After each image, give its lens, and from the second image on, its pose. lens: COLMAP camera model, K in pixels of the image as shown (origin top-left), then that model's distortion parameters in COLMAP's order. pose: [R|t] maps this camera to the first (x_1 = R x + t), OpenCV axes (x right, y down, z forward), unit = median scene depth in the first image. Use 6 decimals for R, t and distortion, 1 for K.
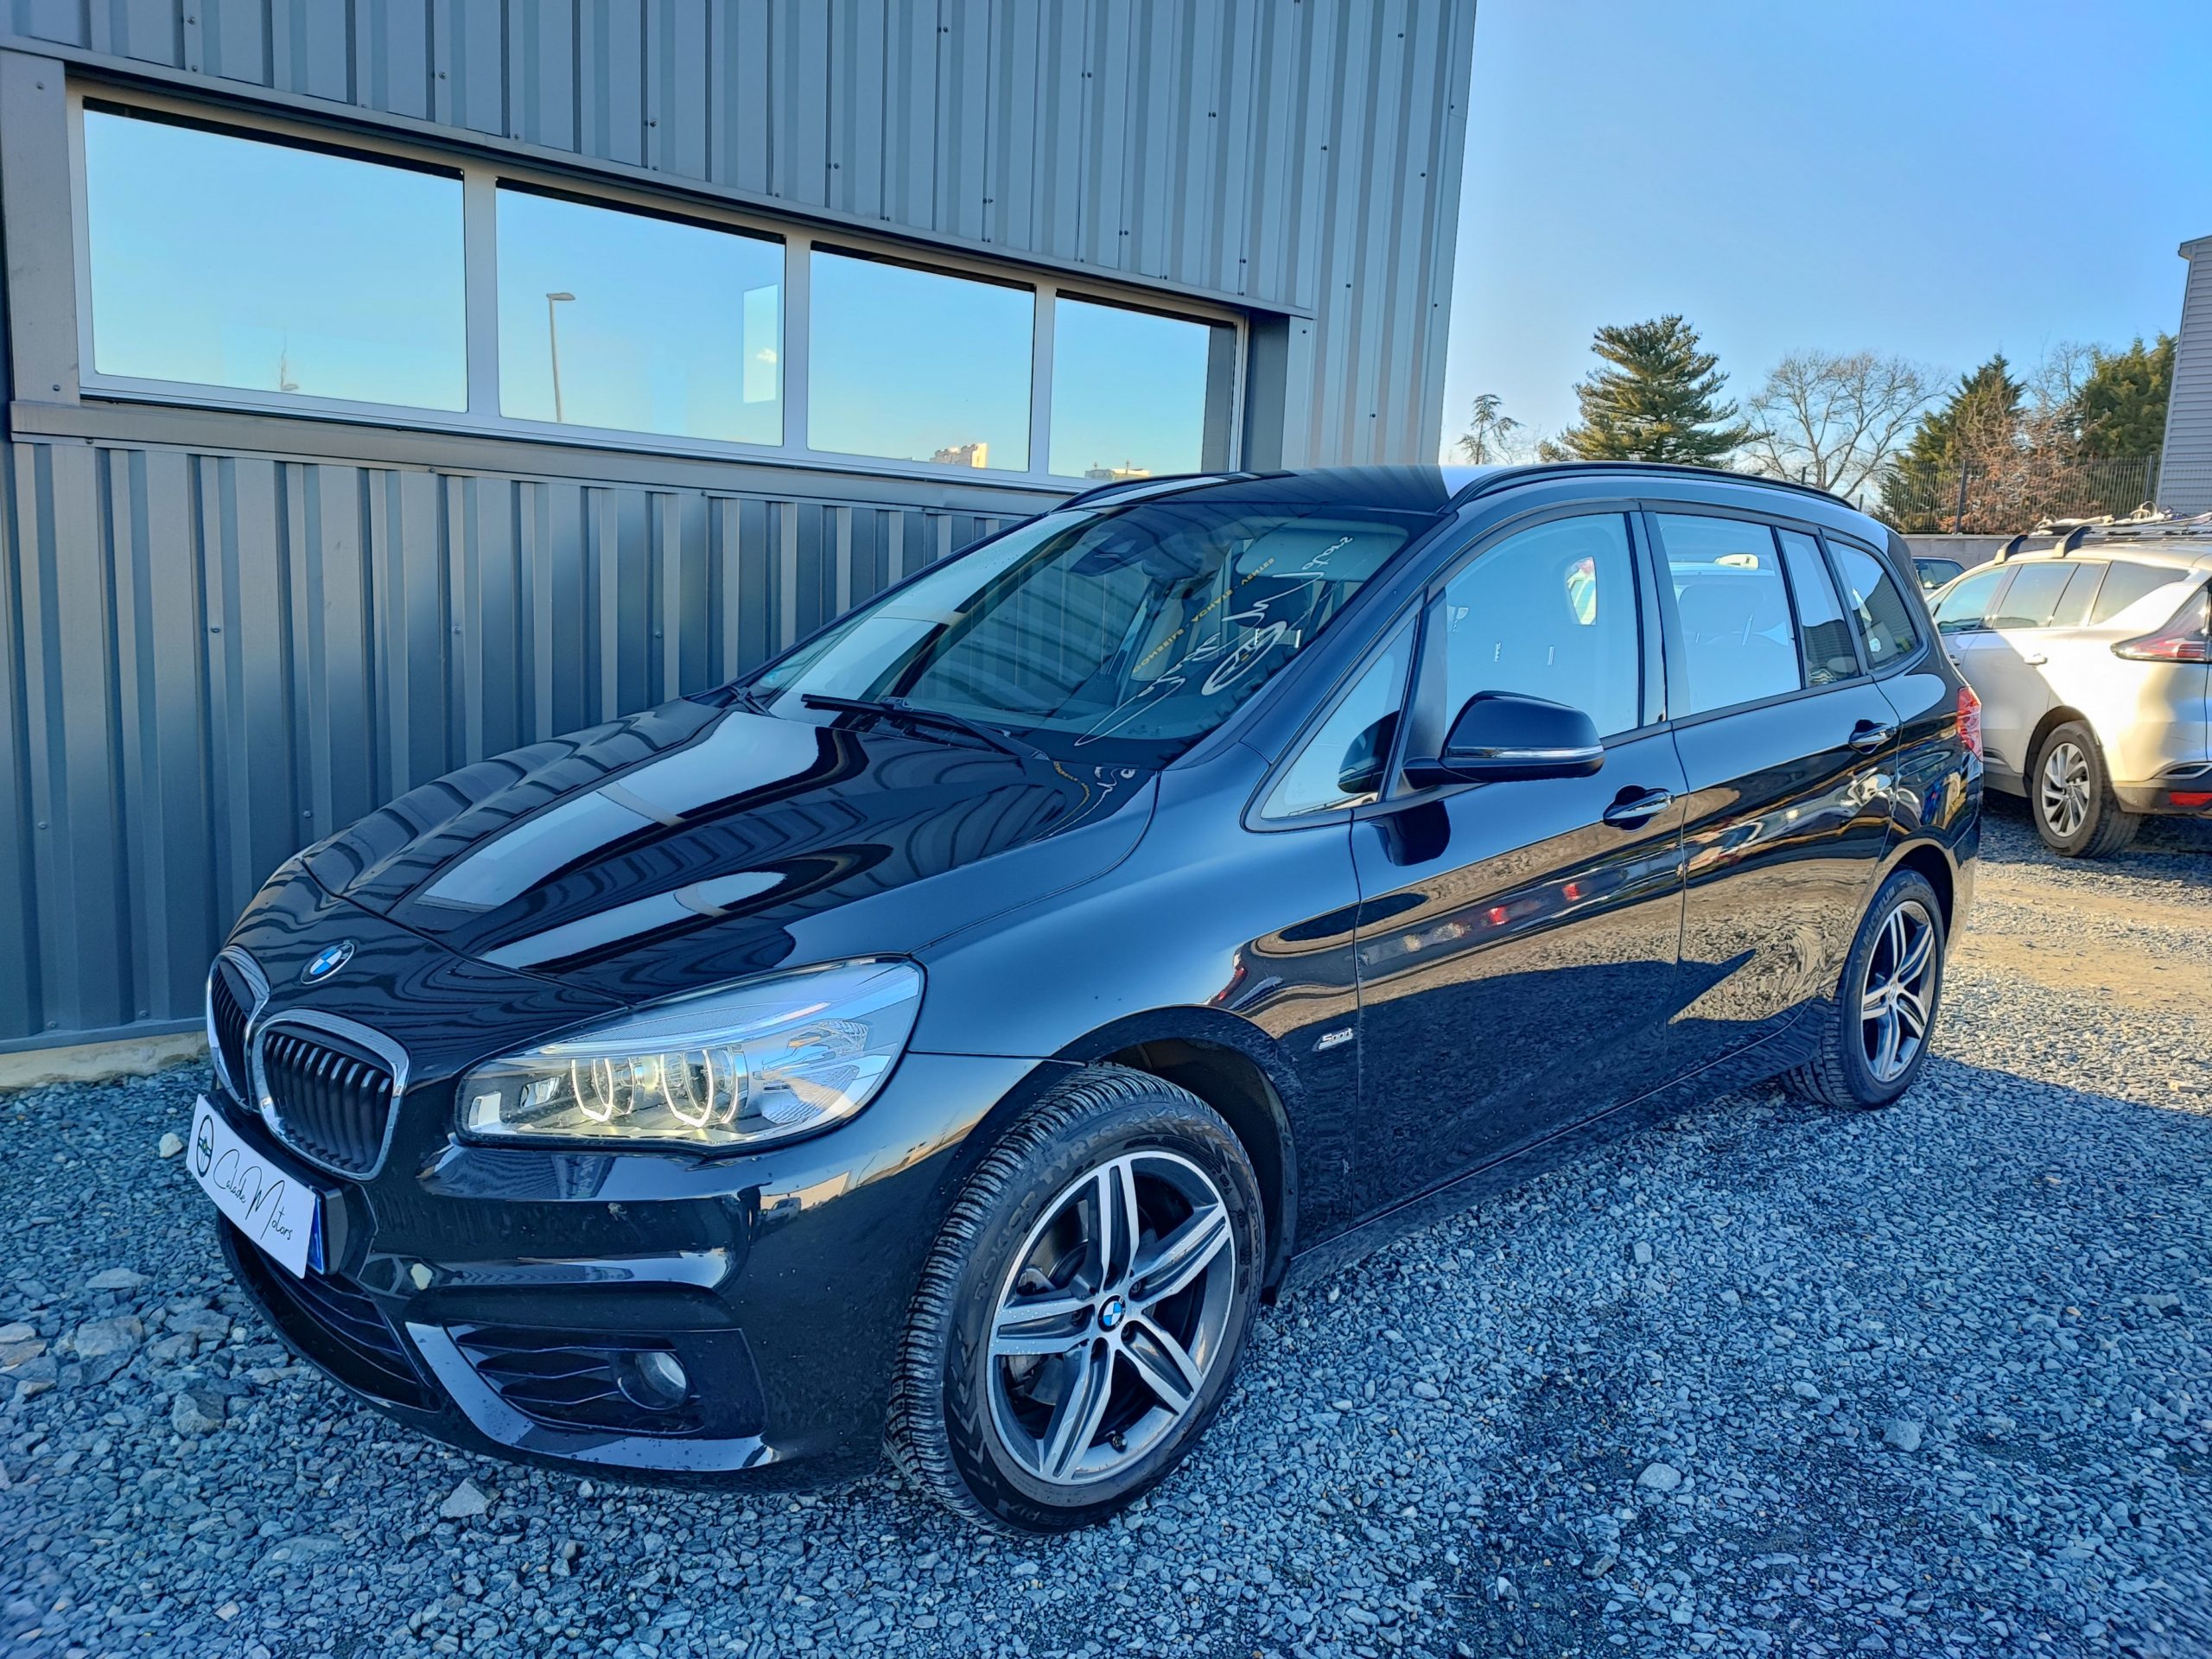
lens RADIAL K [[1555.2, 0, 1106.0], [0, 1555.2, 829.5], [0, 0, 1]] dist [0.053296, -0.061175]
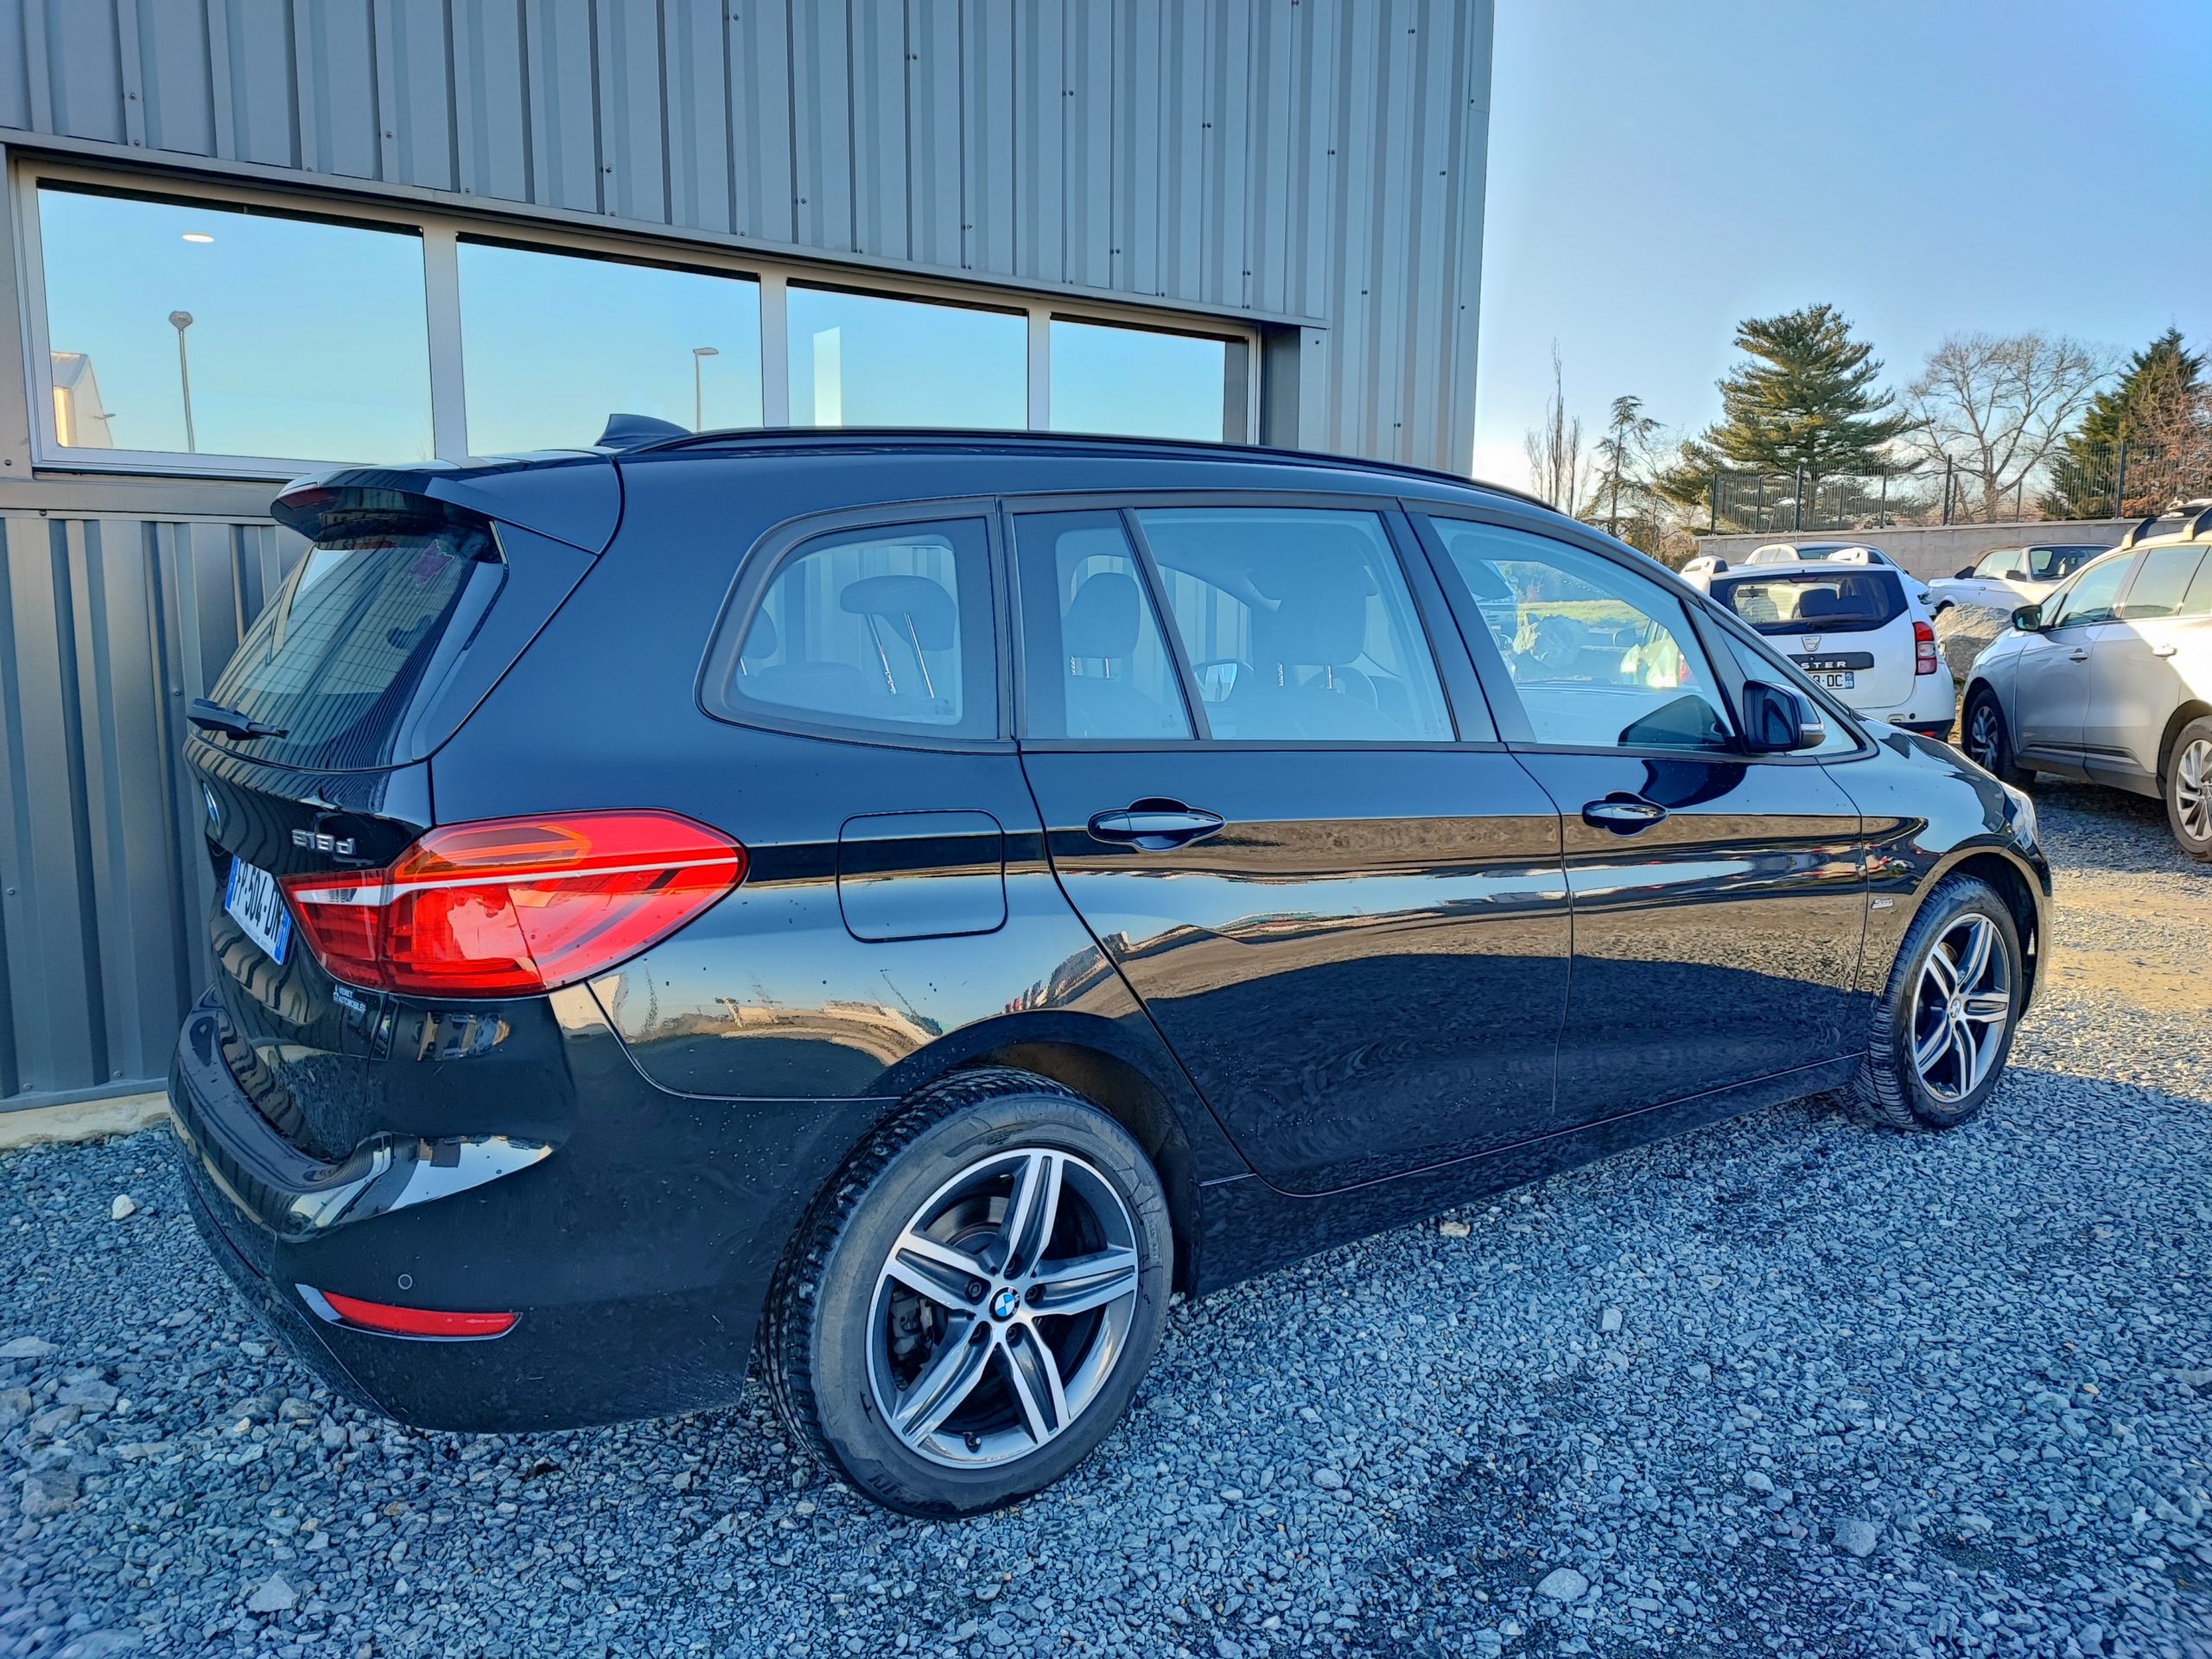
lens RADIAL K [[1555.2, 0, 1106.0], [0, 1555.2, 829.5], [0, 0, 1]] dist [0.053296, -0.061175]
pose [[0.995735, -0.026442, -0.088395, 0.143959], [0.025110, 0.999554, -0.016138, -0.009661], [0.088782, 0.013849, 0.995955, 0.058202]]
